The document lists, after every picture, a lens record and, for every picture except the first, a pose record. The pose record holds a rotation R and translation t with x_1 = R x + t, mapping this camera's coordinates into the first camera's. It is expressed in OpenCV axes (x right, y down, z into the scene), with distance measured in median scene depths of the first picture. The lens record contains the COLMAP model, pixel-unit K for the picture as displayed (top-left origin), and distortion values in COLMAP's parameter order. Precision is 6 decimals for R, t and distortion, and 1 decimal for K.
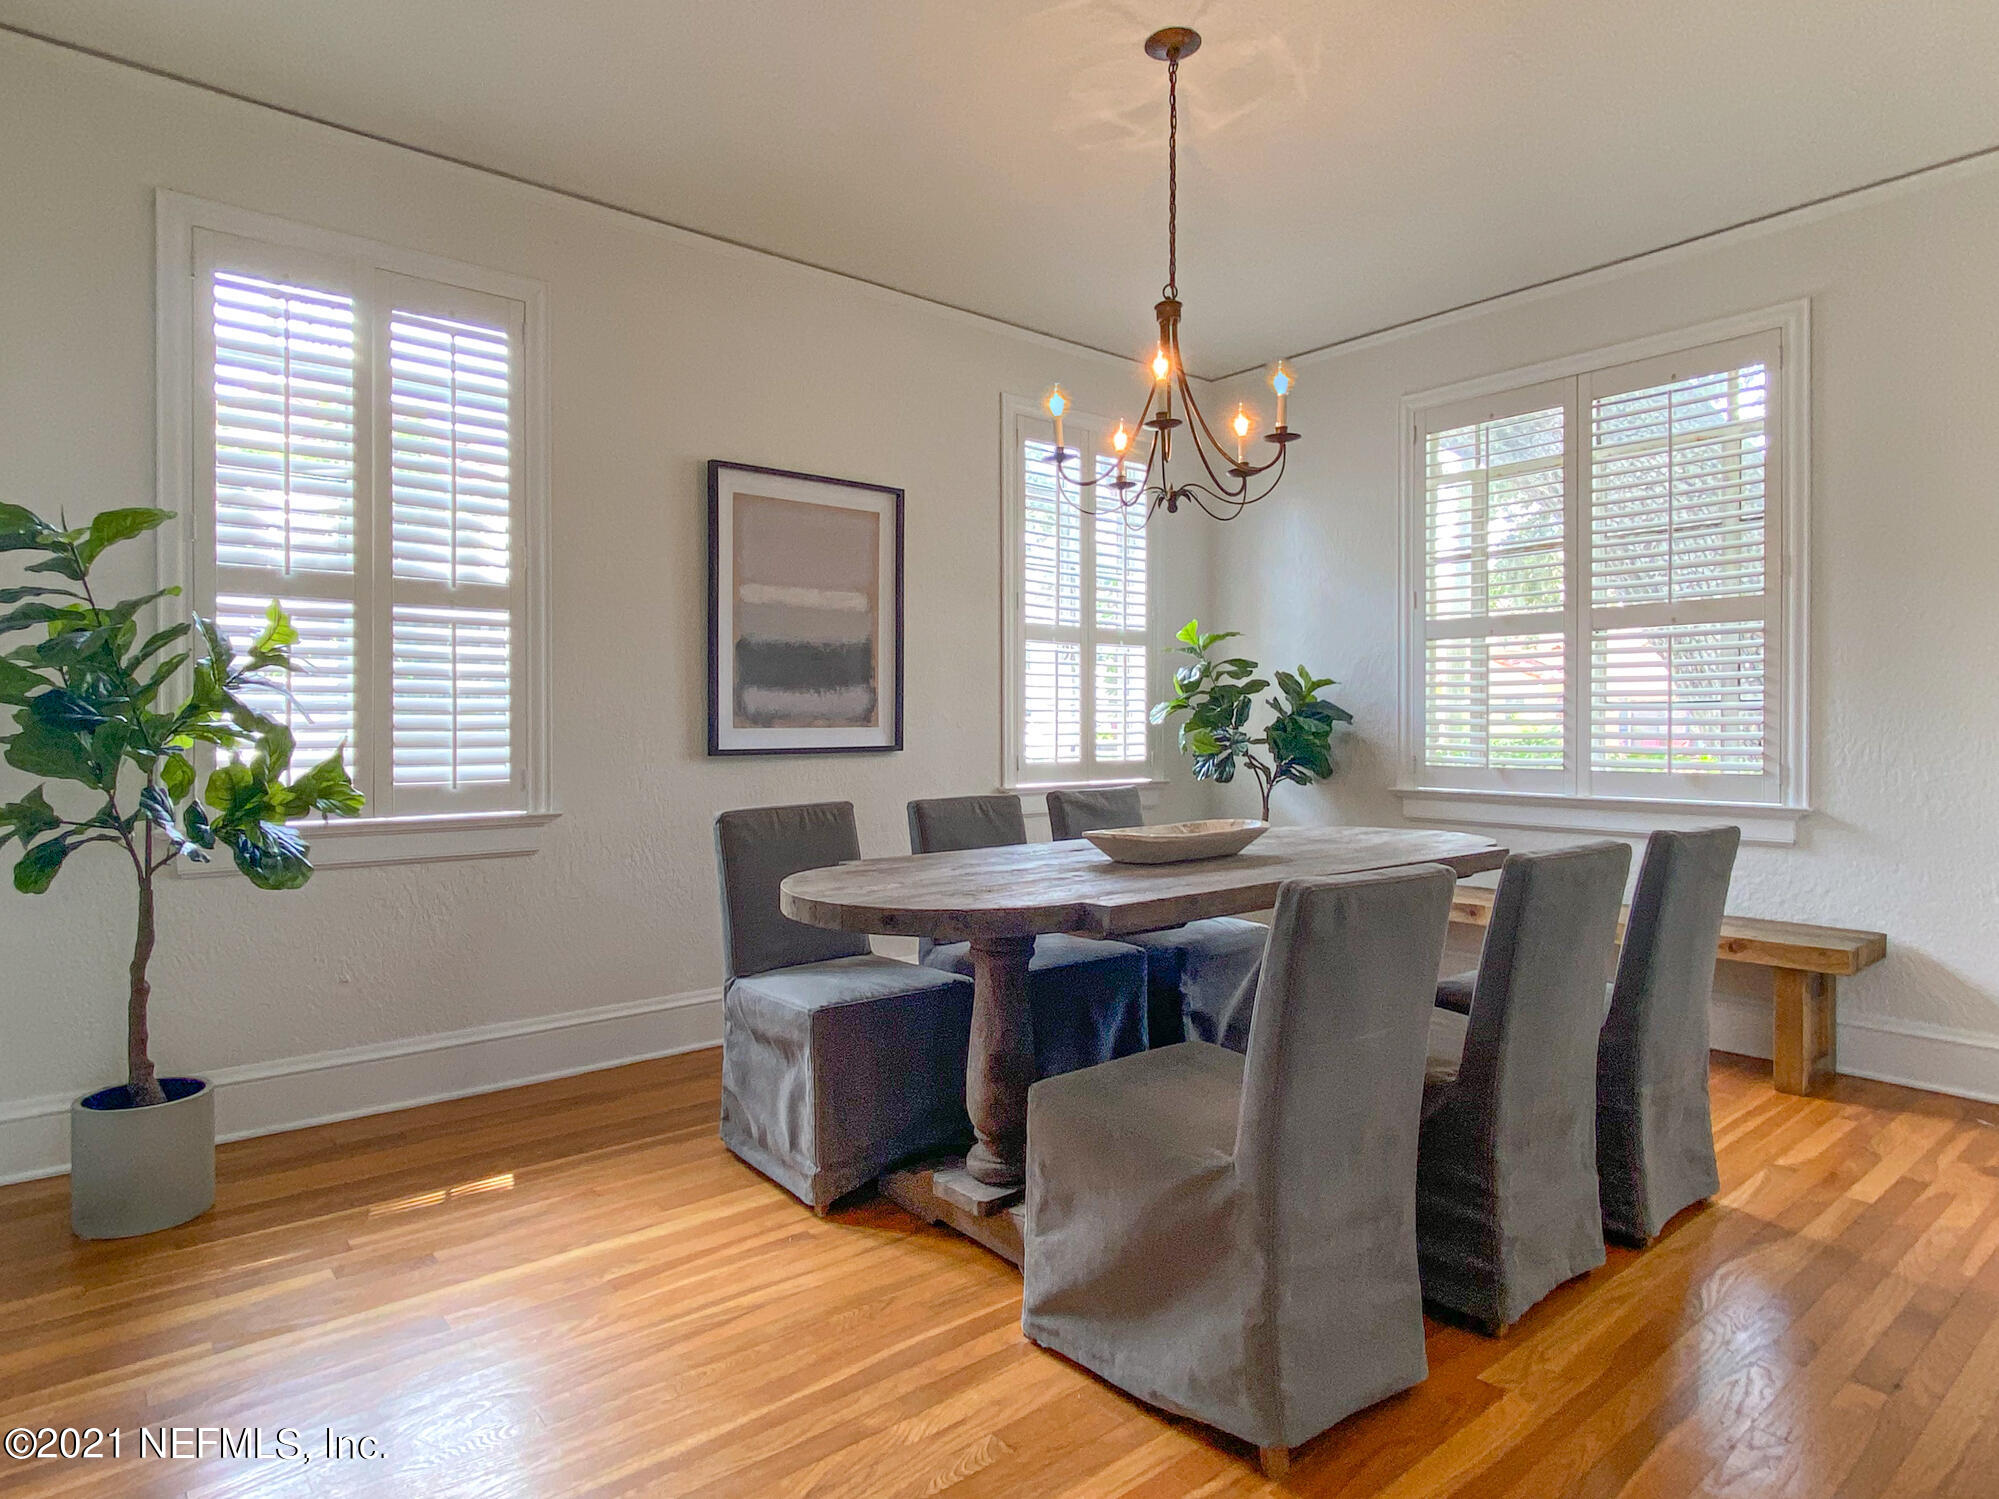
lens RADIAL K [[1100.9, 0, 989.6], [0, 1100.9, 741.8], [0, 0, 1]] dist [-0.049340, -0.004992]
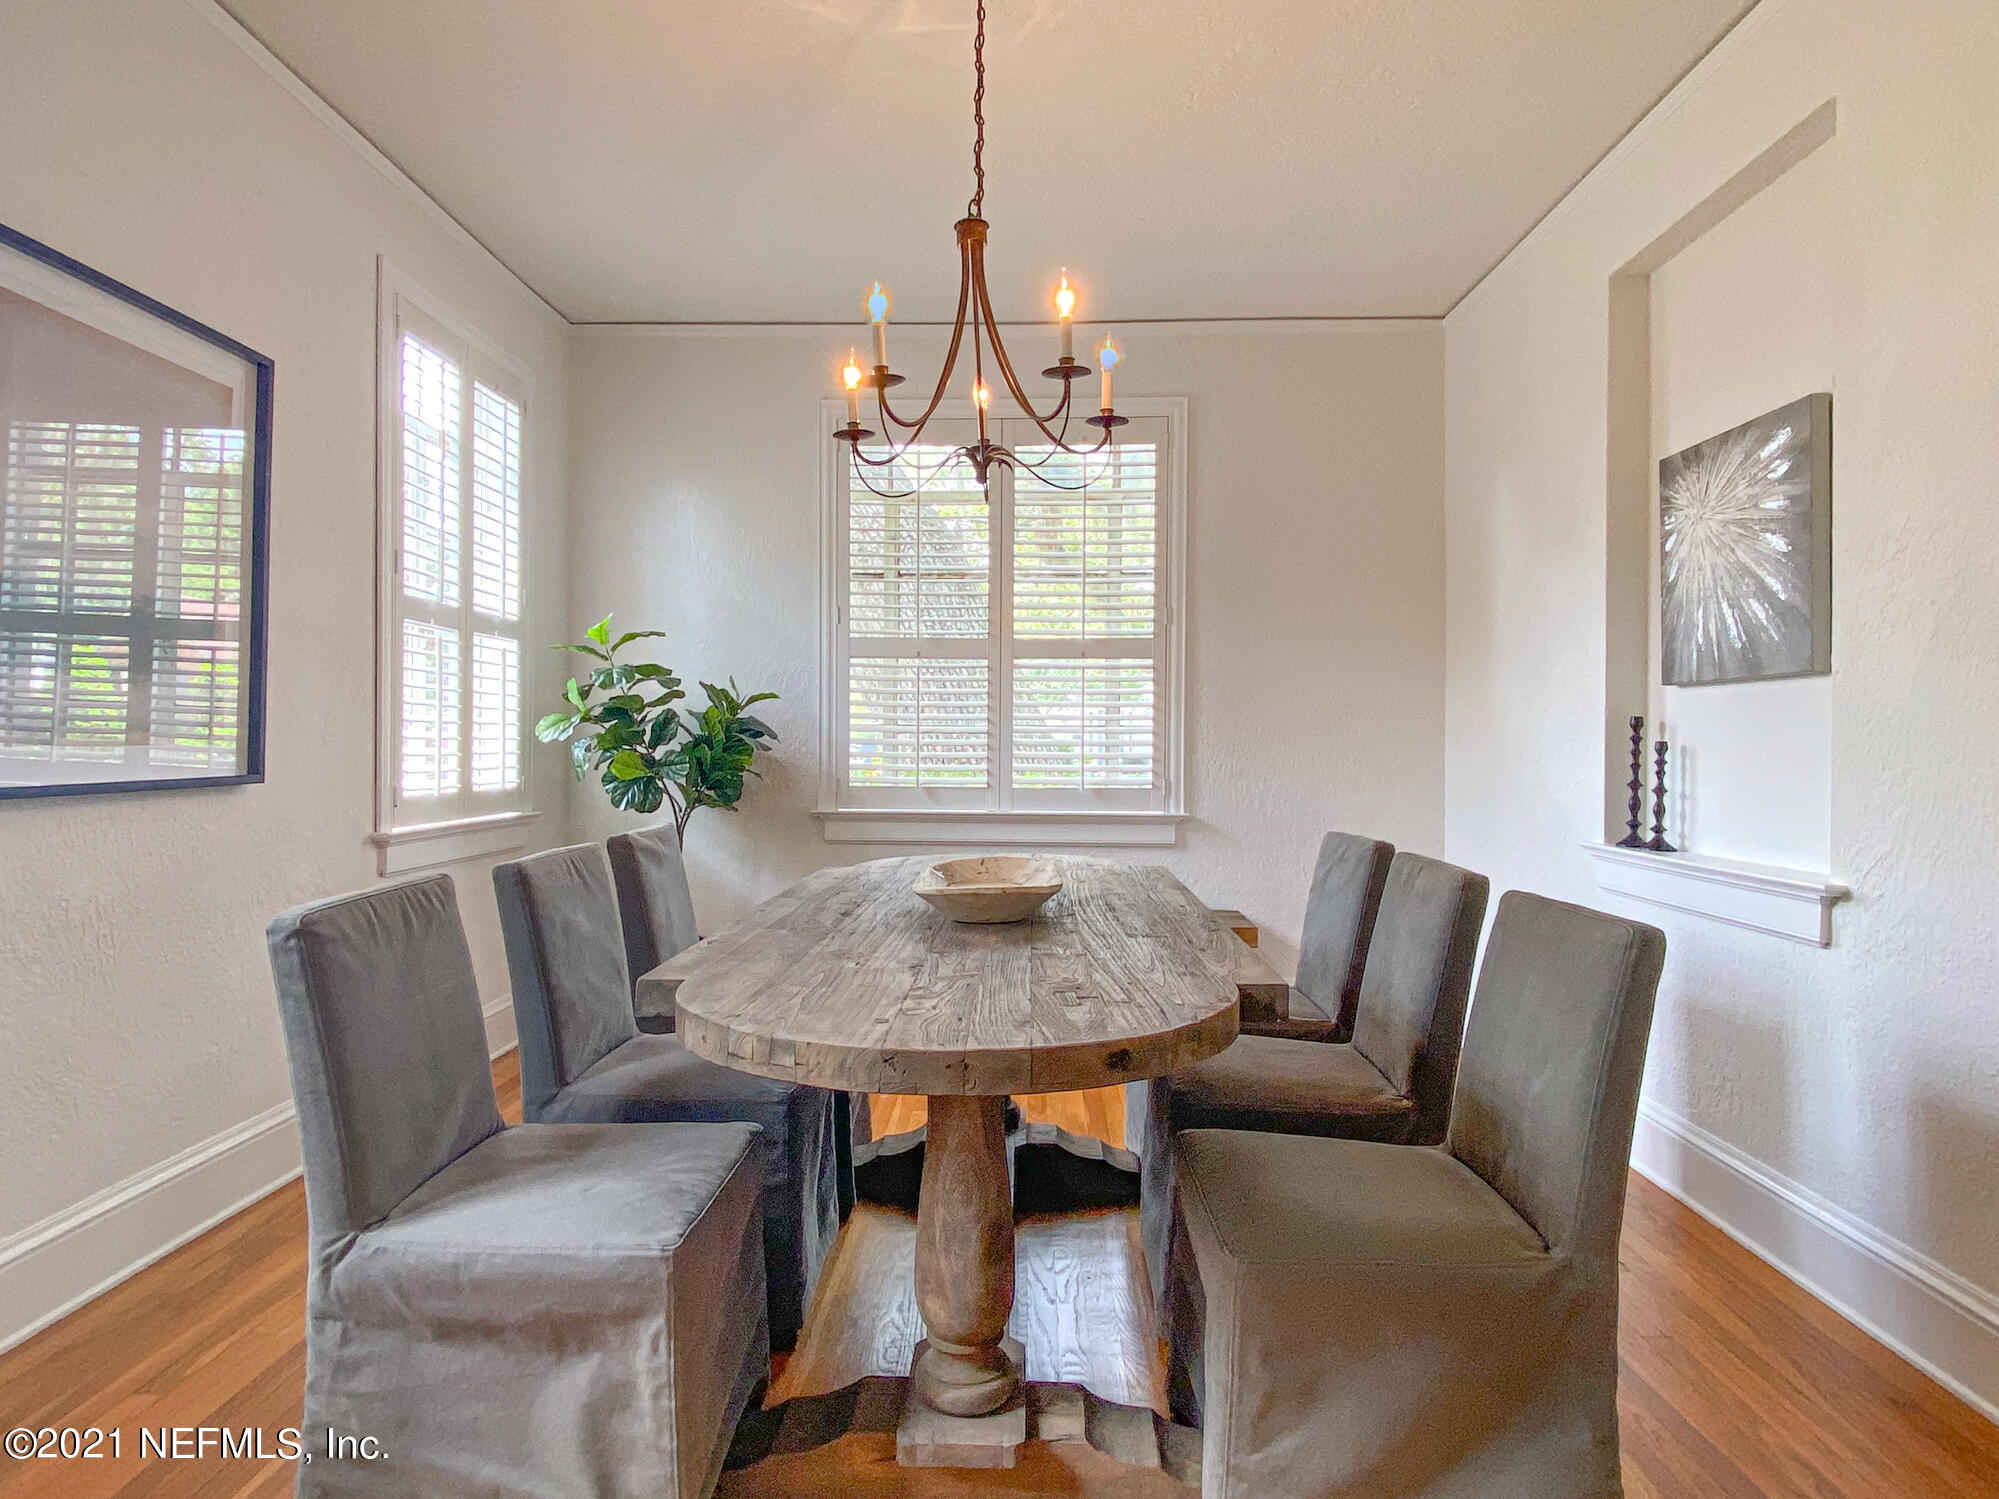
lens RADIAL K [[1100.9, 0, 999.6], [0, 1100.9, 751.7], [0, 0, 1]] dist [-0.049340, -0.004992]
pose [[0.638387, 0.001788, 0.769714, -0.279566], [0.005288, 0.999964, -0.006708, -0.002180], [-0.769698, 0.008352, 0.638354, 0.298076]]
